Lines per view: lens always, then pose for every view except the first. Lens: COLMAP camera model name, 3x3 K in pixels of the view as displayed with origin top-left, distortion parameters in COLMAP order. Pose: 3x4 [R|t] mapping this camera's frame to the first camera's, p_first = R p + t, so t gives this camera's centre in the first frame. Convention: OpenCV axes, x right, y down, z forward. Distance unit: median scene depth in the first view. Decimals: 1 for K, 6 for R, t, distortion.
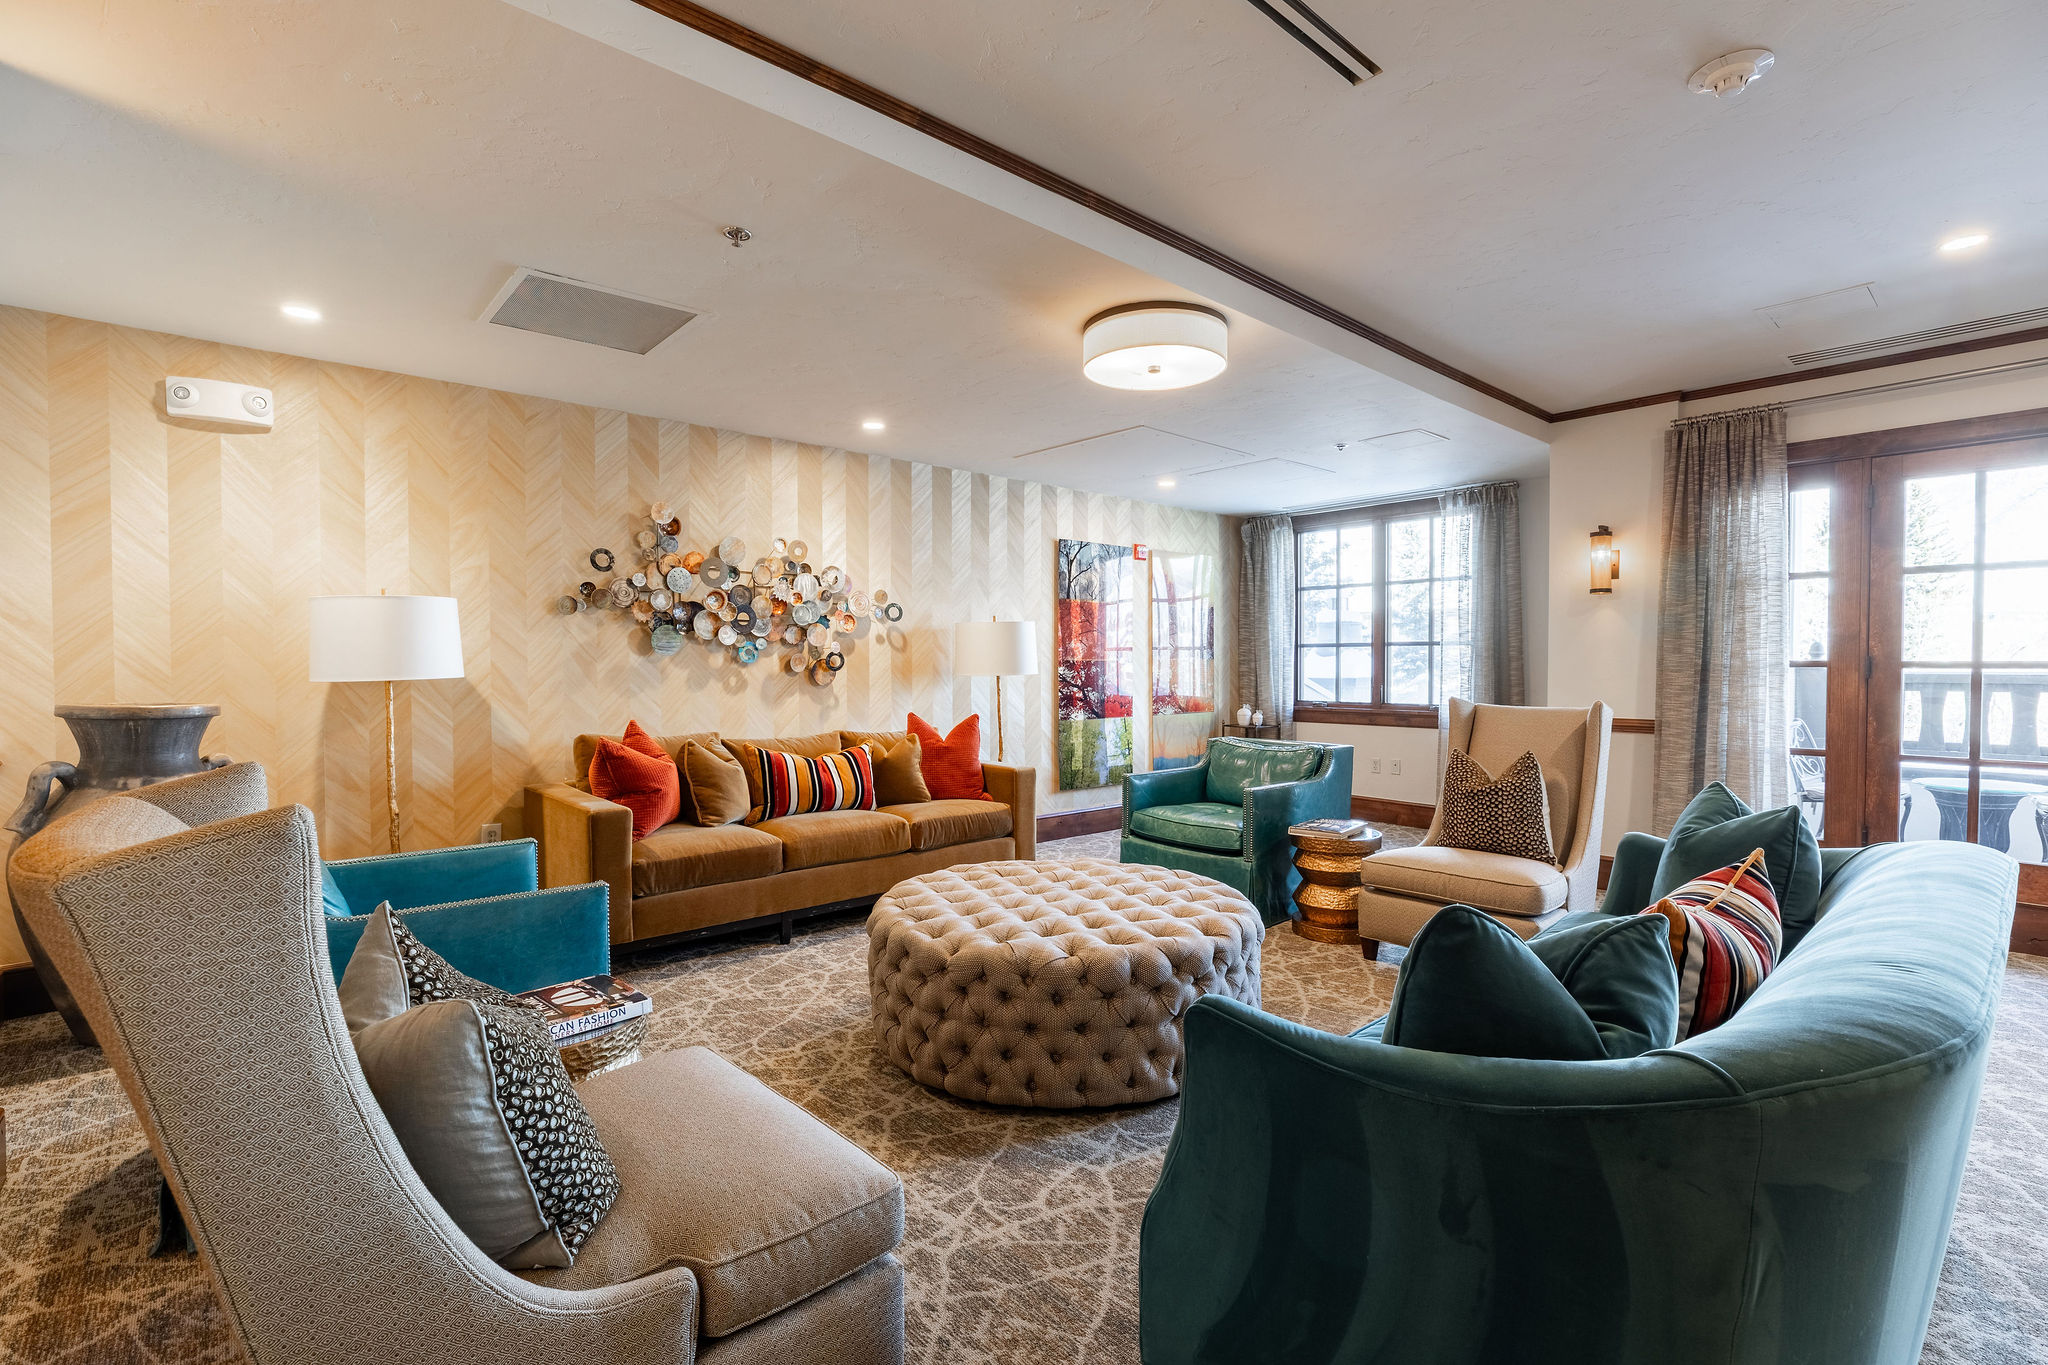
lens RADIAL K [[916.7, 0, 1024.0], [0, 916.7, 682.5], [0, 0, 1]] dist [-0.000332, 0.000139]
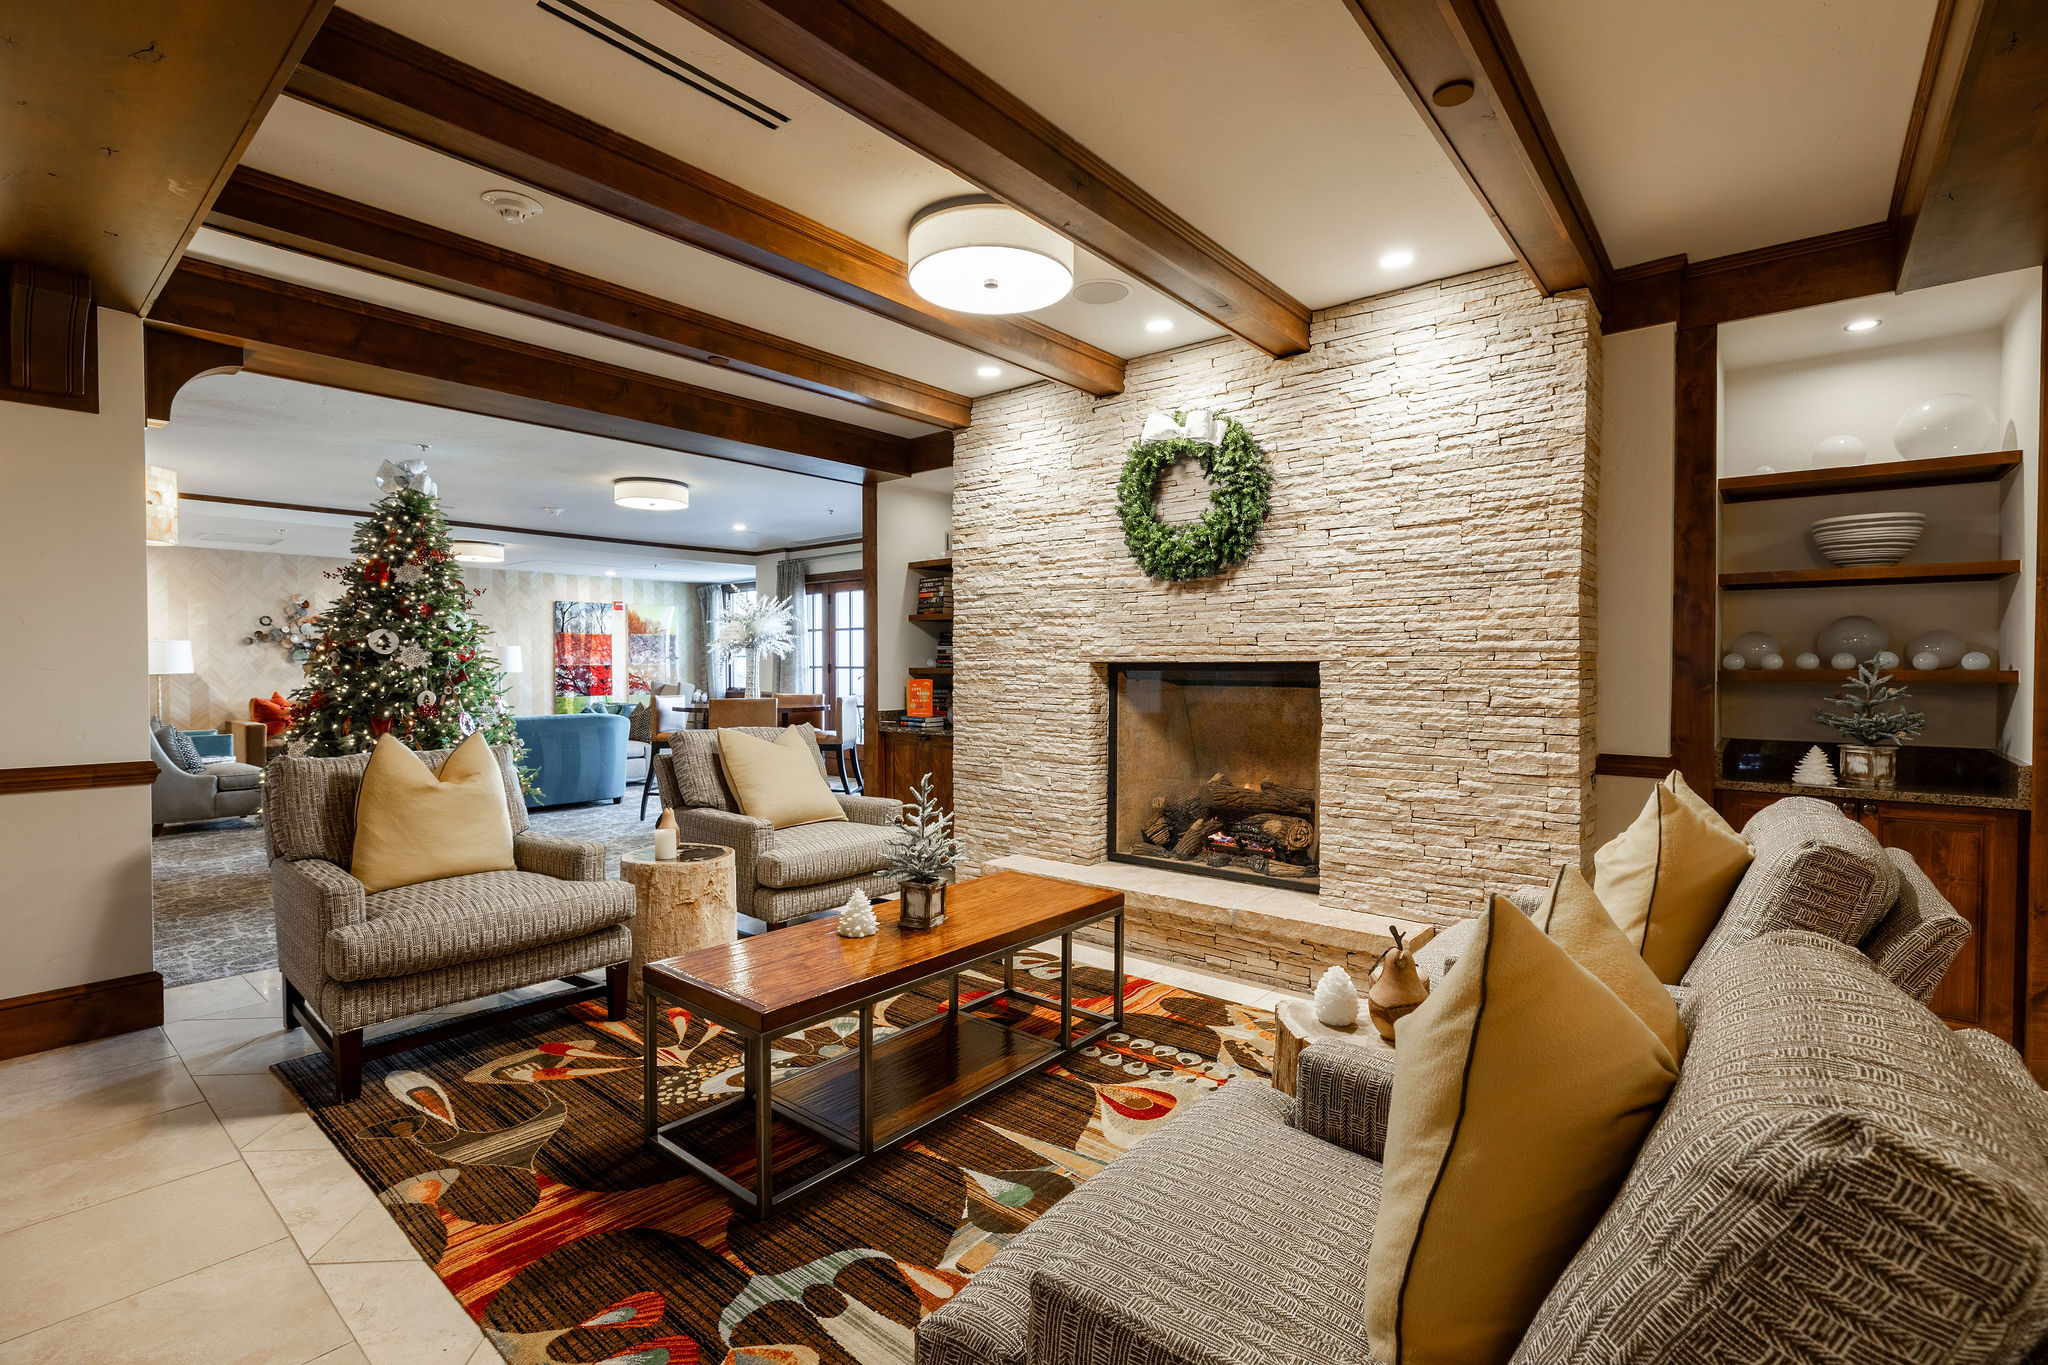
lens RADIAL K [[932.2, 0, 1024.0], [0, 932.2, 682.5], [0, 0, 1]] dist [-0.002548, -0.000183]
pose [[0.990381, -0.004243, 0.138299, 1.019928], [0.004695, 0.999985, -0.002942, 0.030877], [-0.138284, 0.003563, 0.990386, -1.450902]]
